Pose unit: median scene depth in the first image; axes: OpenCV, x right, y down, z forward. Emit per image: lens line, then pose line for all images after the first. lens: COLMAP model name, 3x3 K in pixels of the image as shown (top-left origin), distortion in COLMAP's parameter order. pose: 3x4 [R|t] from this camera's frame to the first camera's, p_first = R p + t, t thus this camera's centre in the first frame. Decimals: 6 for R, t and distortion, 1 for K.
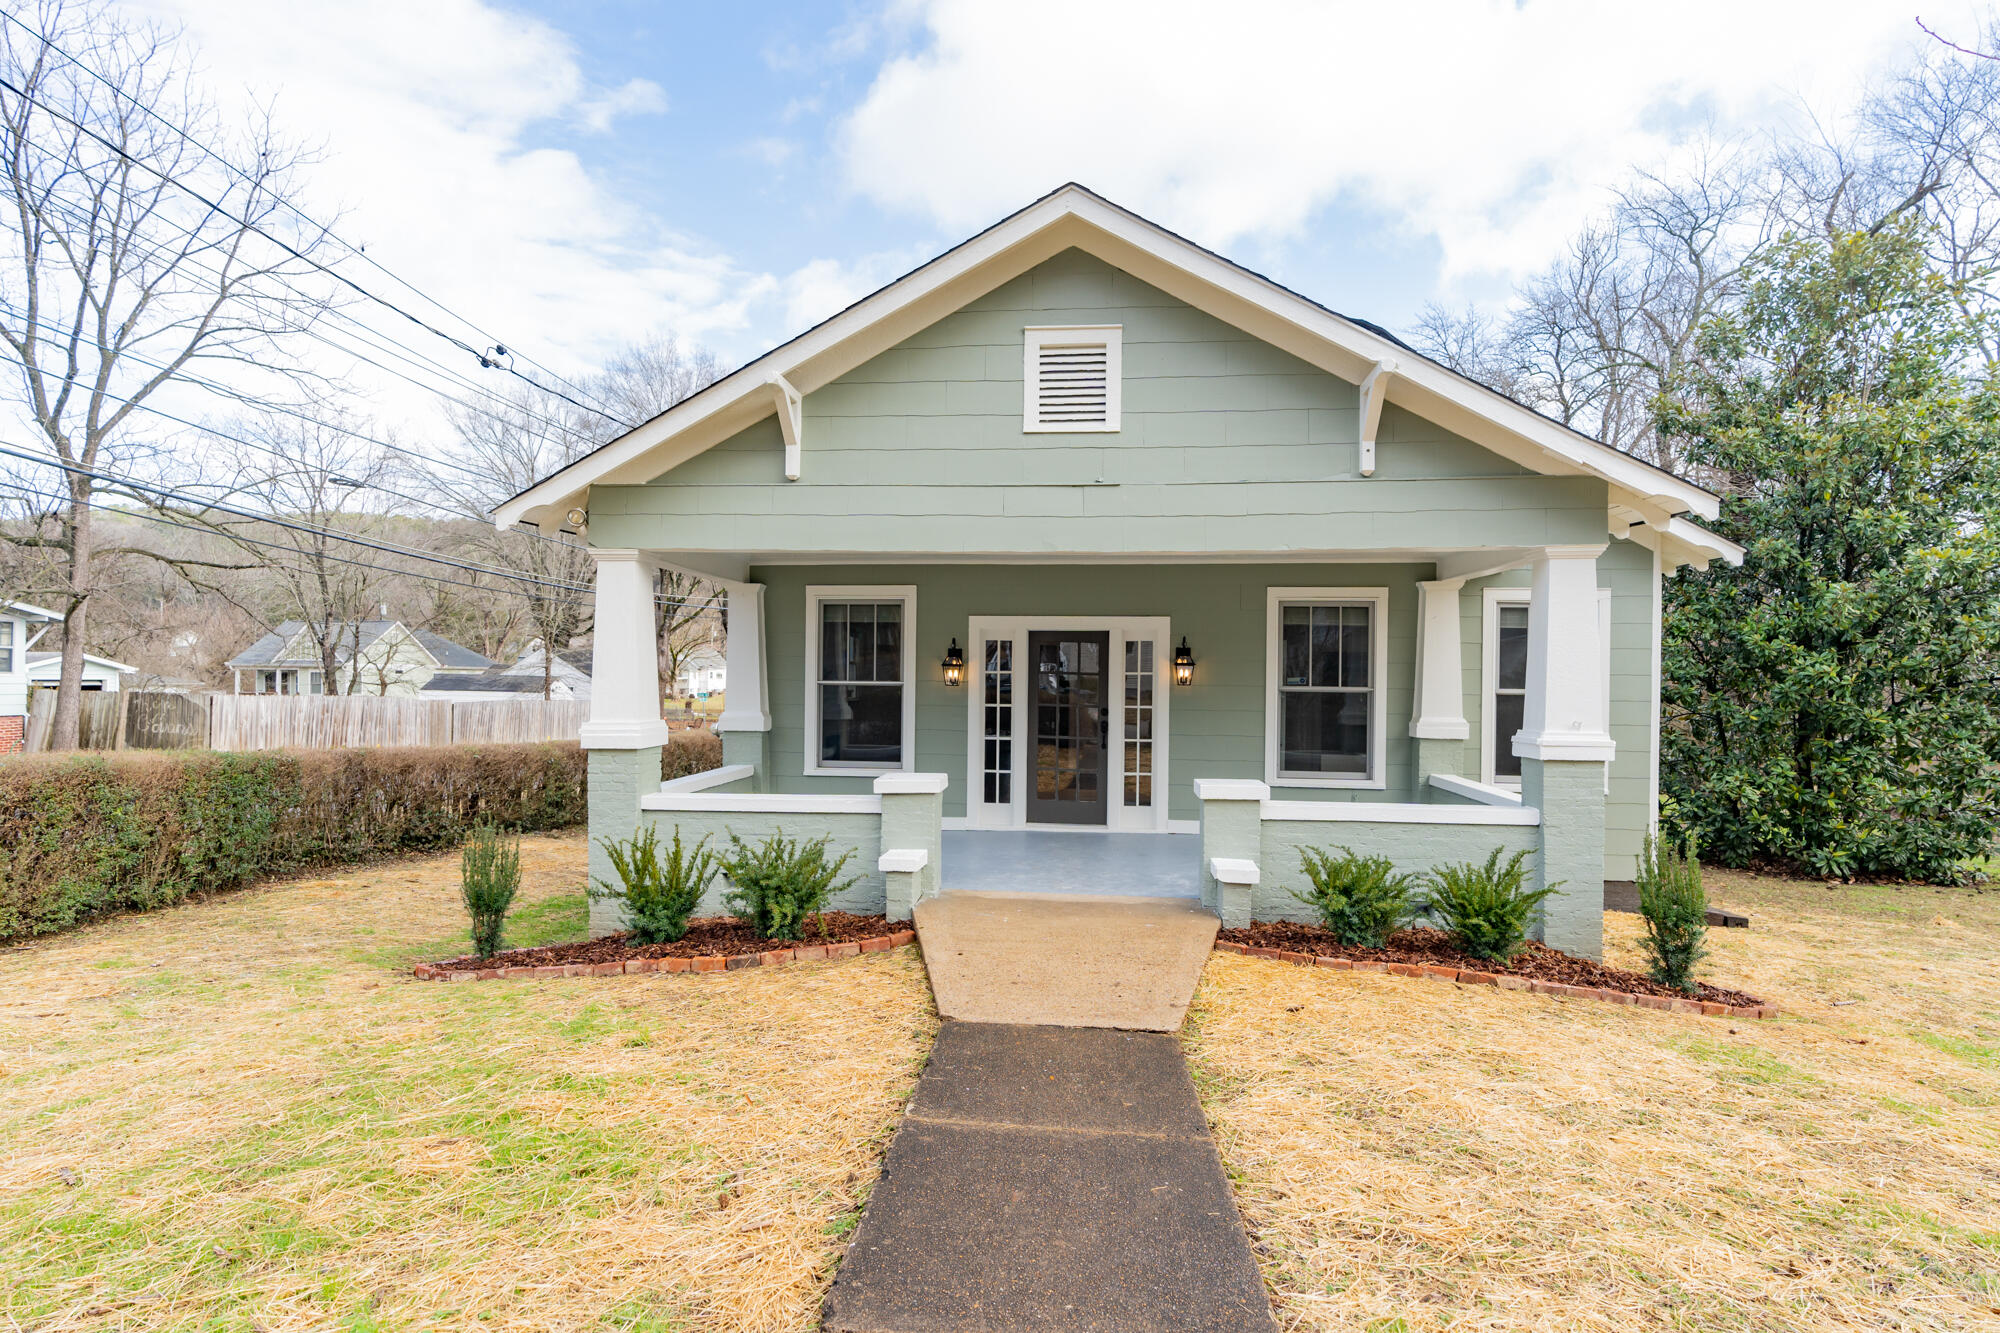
lens RADIAL K [[1020.5, 0, 1021.9], [0, 1020.5, 689.9], [0, 0, 1]] dist [0.018137, 0.001617]
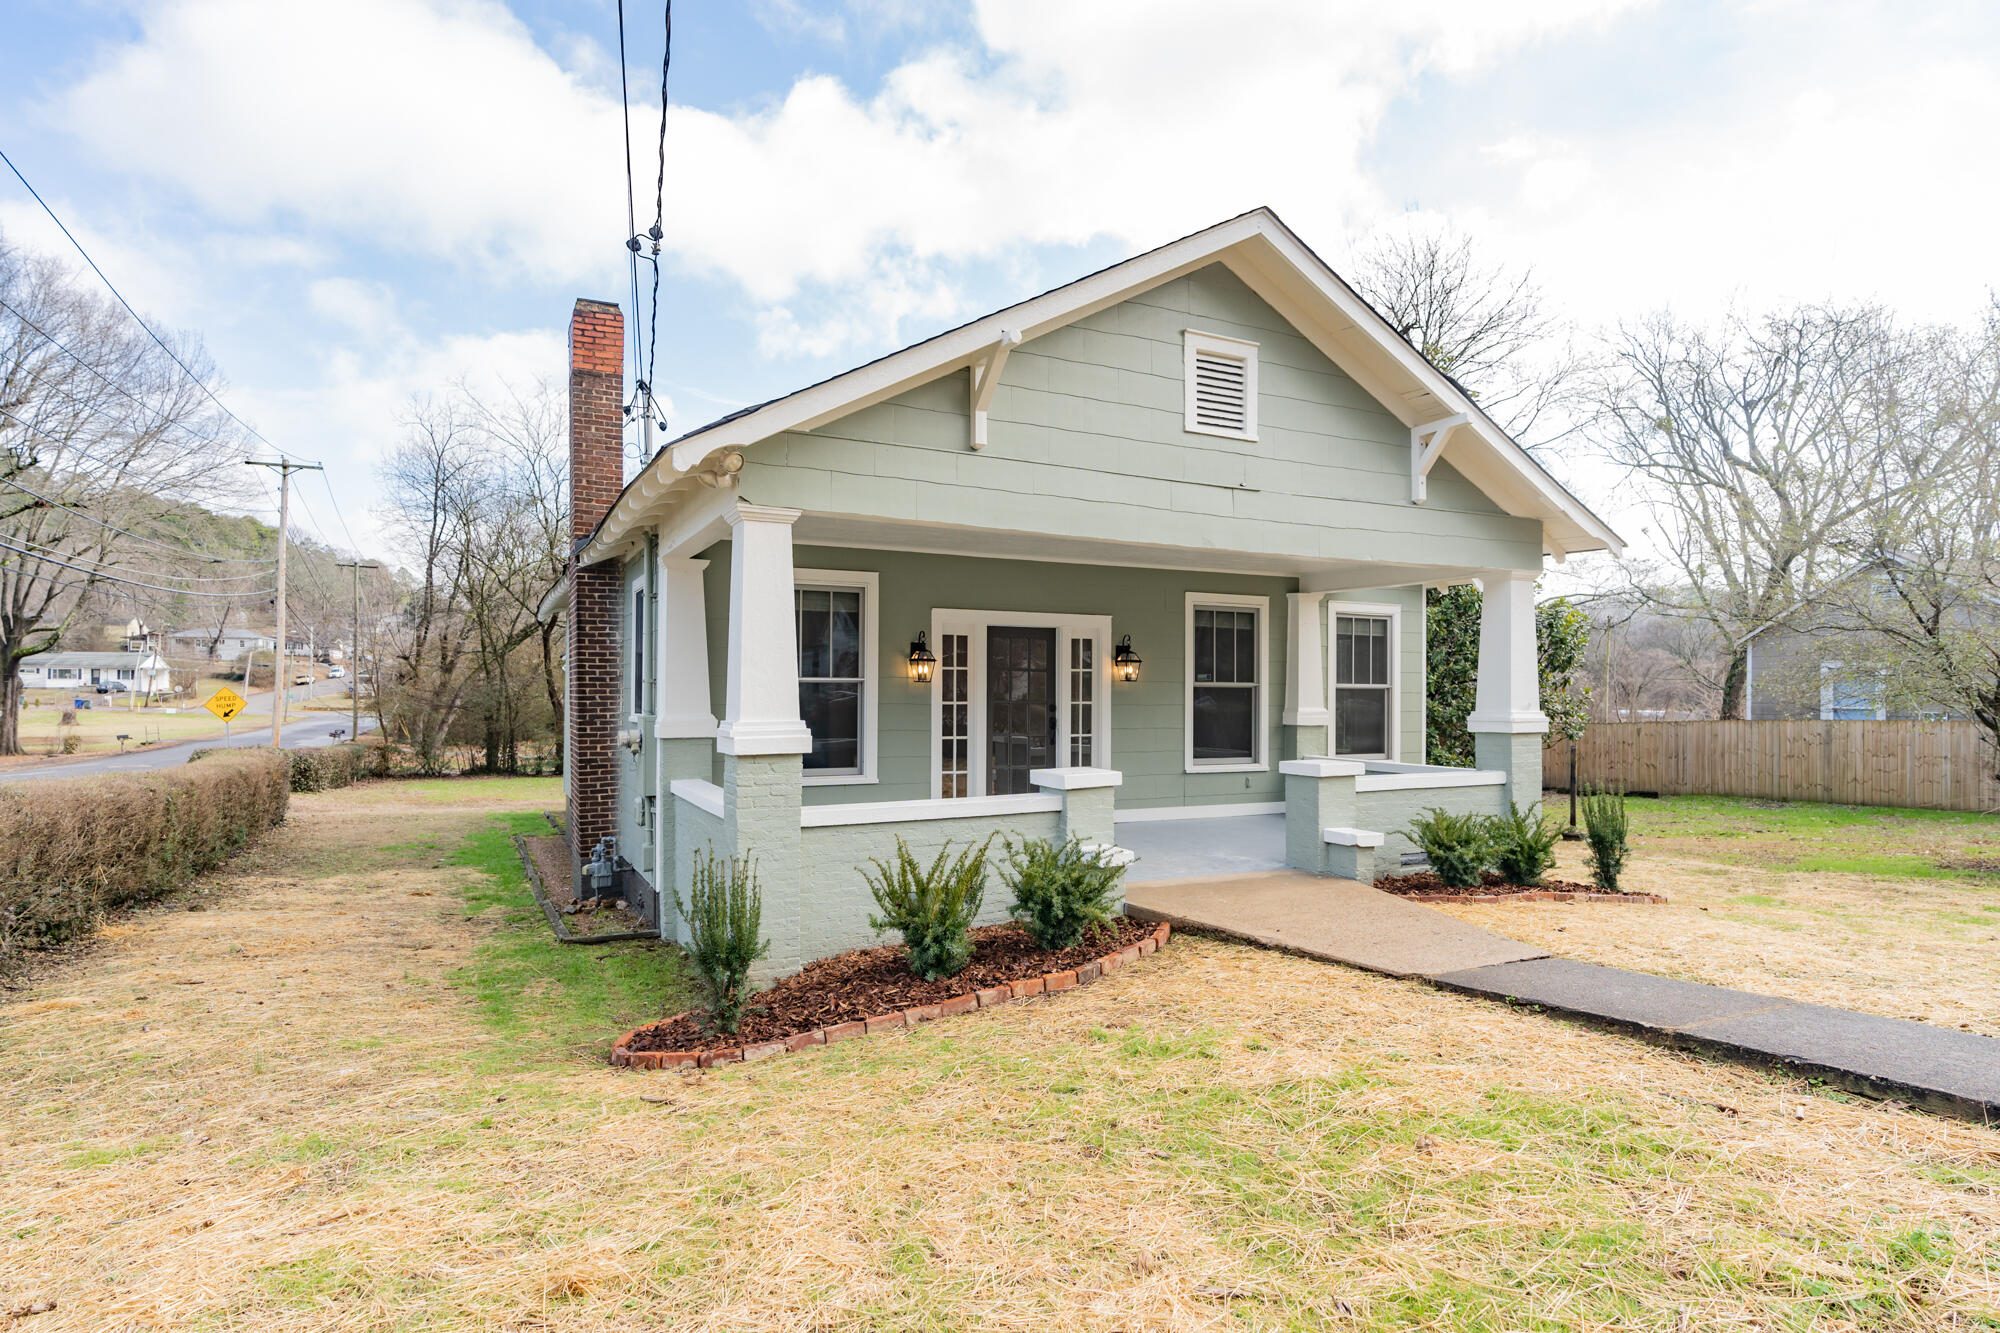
lens RADIAL K [[1020.5, 0, 1025.6], [0, 1020.5, 684.8], [0, 0, 1]] dist [0.018137, 0.001617]
pose [[0.846202, -0.002556, 0.532855, -0.506326], [0.010967, 0.999860, -0.012620, 0.011991], [-0.532749, 0.016523, 0.846112, 0.159445]]
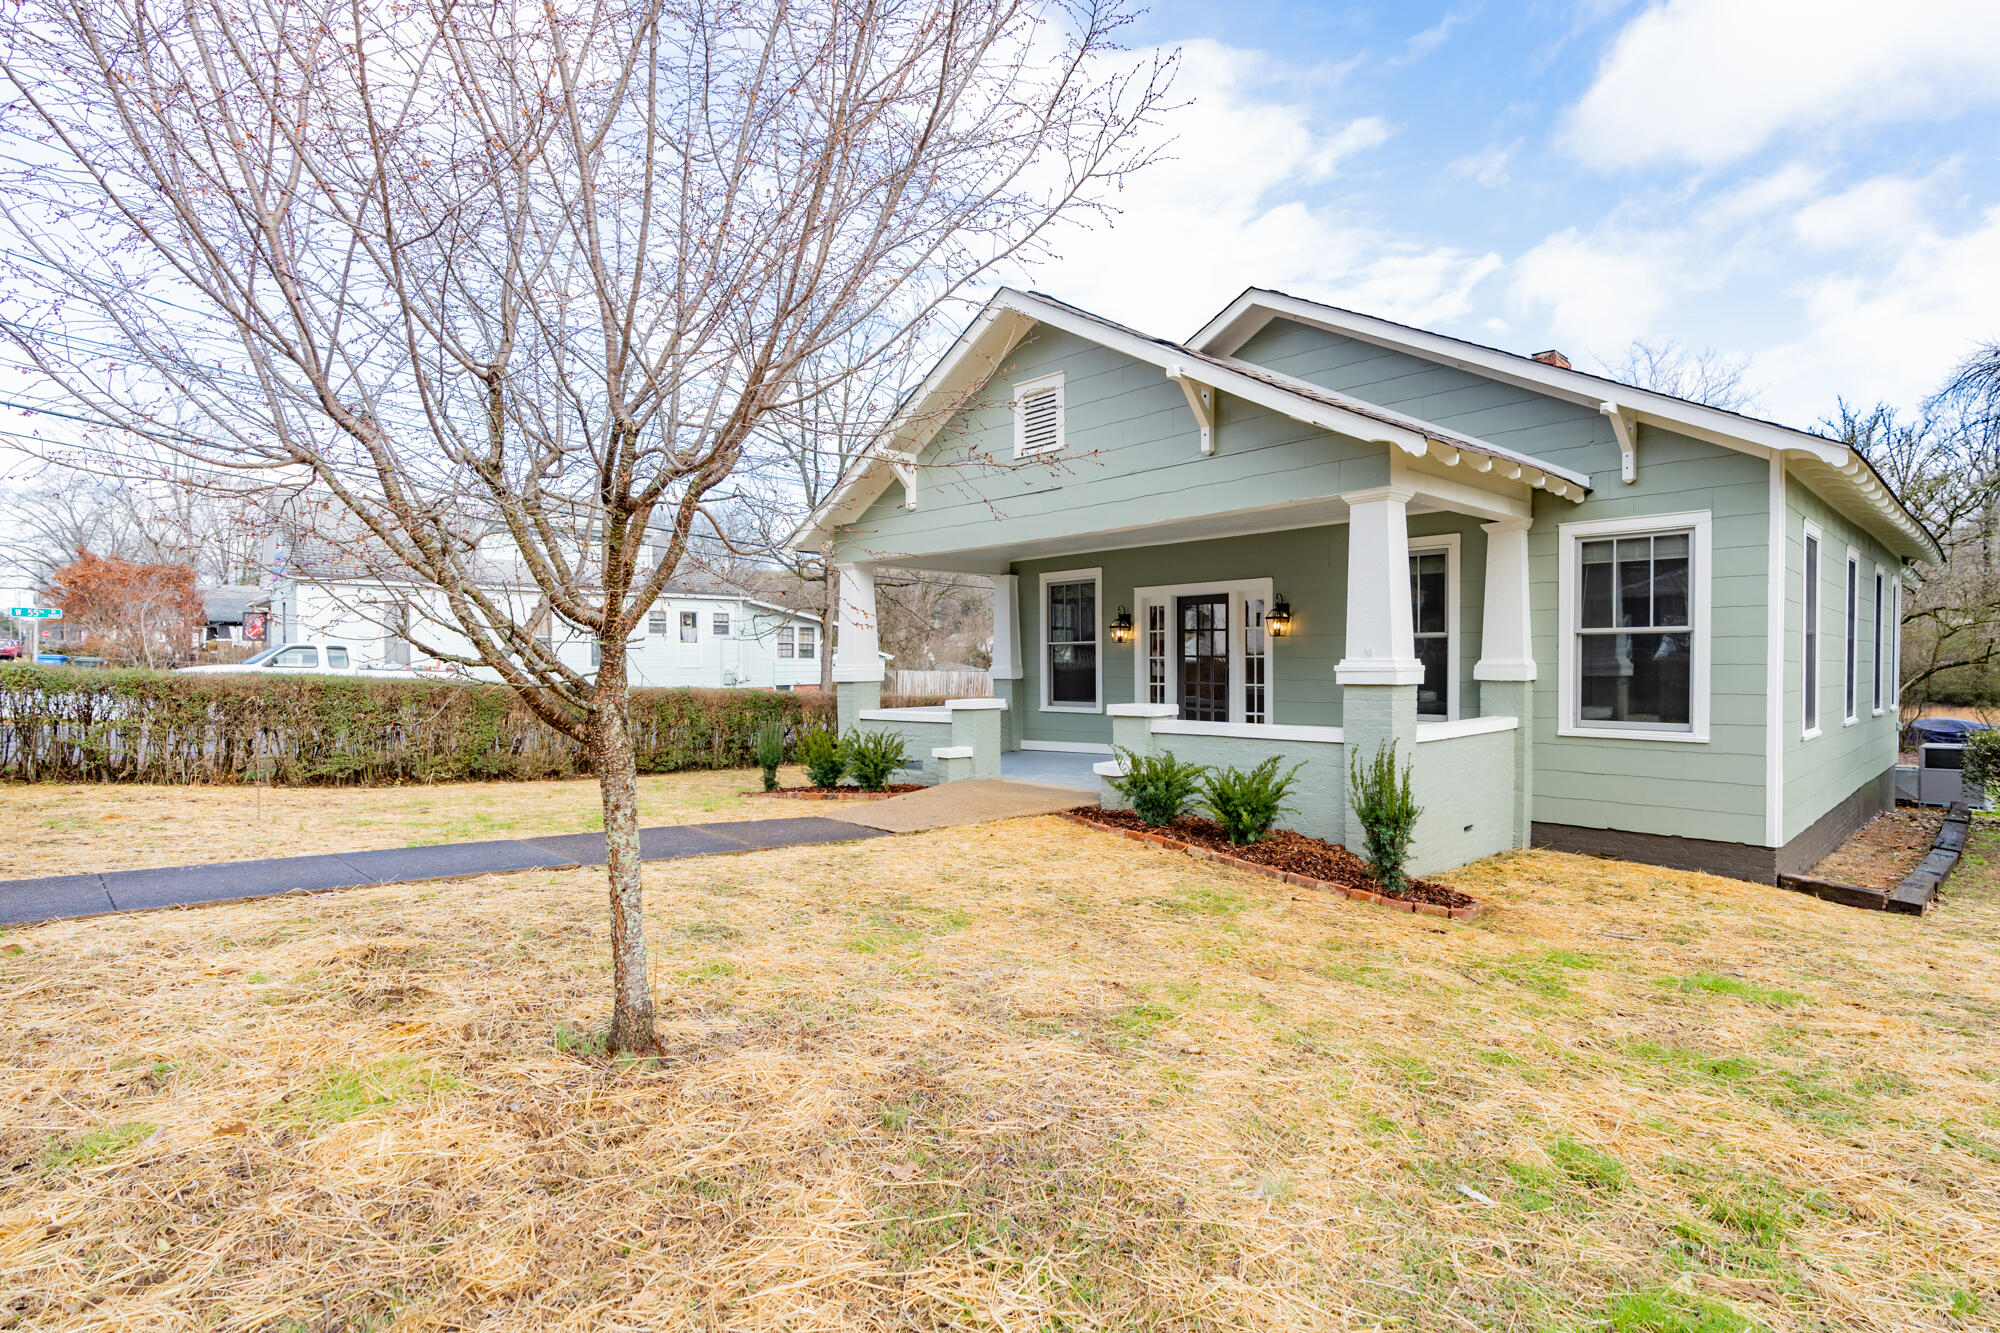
lens RADIAL K [[950.0, 0, 1000.5], [0, 950.0, 682.3], [0, 0, 1]] dist [-0.003948, 0.000134]
pose [[0.747713, -0.000468, -0.664022, 0.649938], [0.004266, 0.999982, 0.004099, 0.043074], [0.664008, -0.005898, 0.747702, -0.014203]]
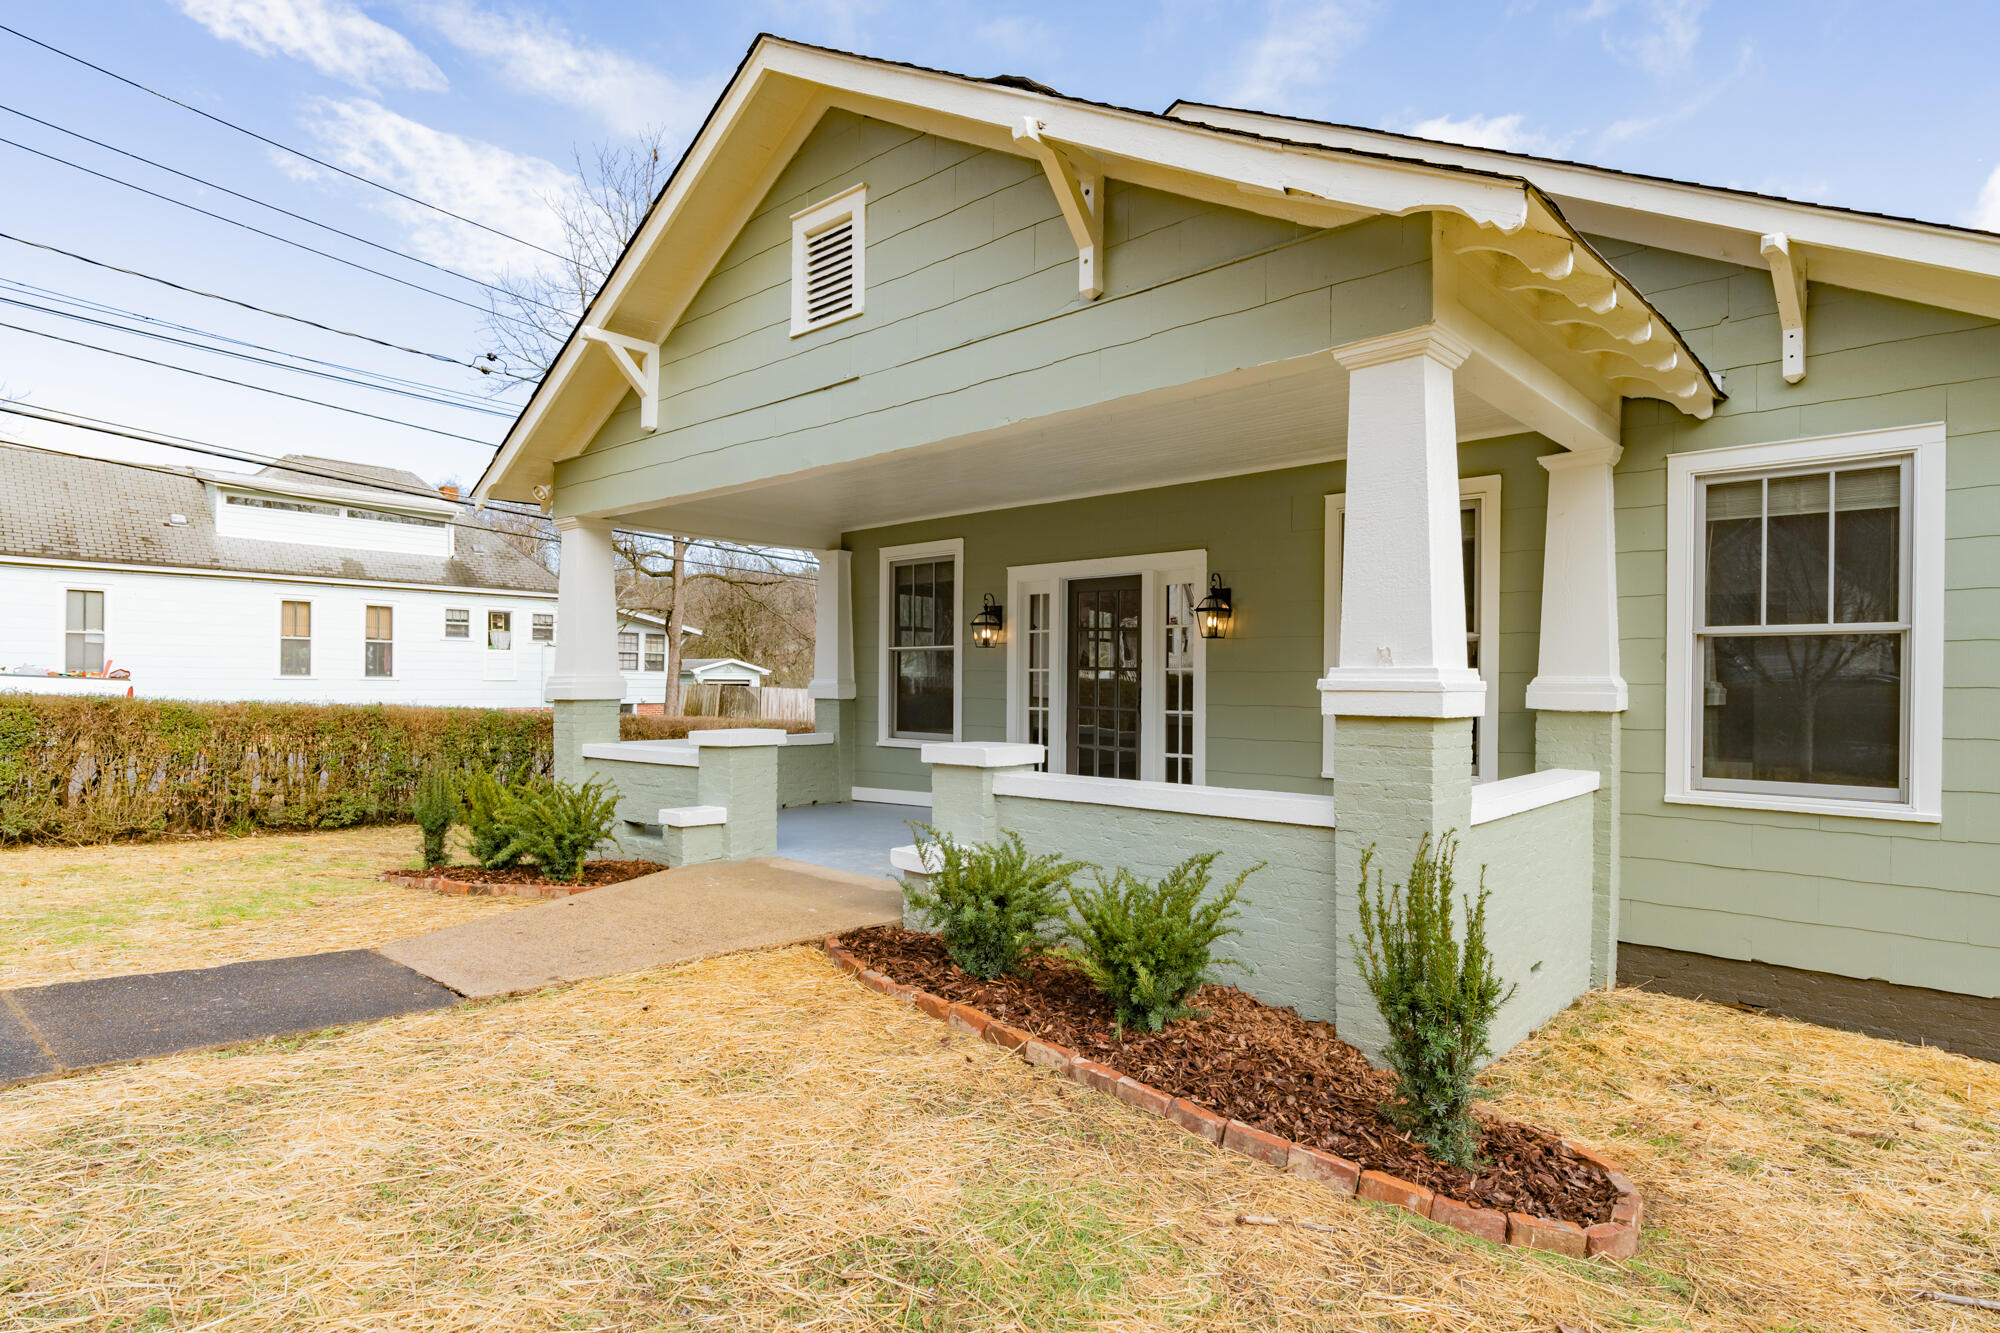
lens RADIAL K [[1044.8, 0, 992.5], [0, 1044.8, 680.3], [0, 0, 1]] dist [0.004703, -0.000942]
pose [[0.794043, -0.004577, -0.607844, 0.507749], [-0.008940, 0.999776, -0.019208, 0.044054], [0.607796, 0.020686, 0.793824, 0.292043]]
